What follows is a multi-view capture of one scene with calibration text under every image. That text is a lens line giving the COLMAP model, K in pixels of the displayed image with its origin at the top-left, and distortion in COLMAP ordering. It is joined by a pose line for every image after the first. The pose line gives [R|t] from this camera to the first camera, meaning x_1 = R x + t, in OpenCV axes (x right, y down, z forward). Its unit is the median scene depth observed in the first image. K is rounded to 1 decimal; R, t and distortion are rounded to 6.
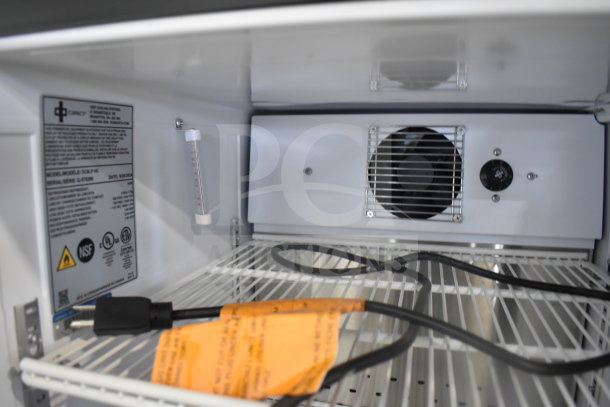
lens RADIAL K [[456.8, 0, 305.0], [0, 456.8, 203.5], [0, 0, 1]] dist [-0.102301, 0.004540]
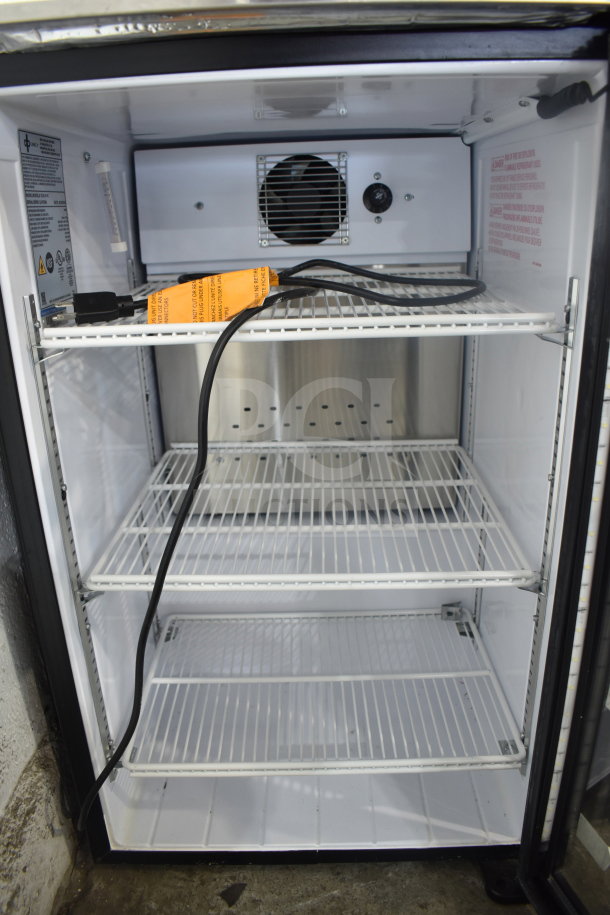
lens RADIAL K [[685.2, 0, 305.0], [0, 685.2, 457.5], [0, 0, 1]] dist [-0.102301, 0.004540]
pose [[0.967275, -0.124013, 0.221360, -0.180922], [0.071846, 0.970581, 0.229806, 0.156854], [-0.243347, -0.206382, 0.947728, -0.627362]]
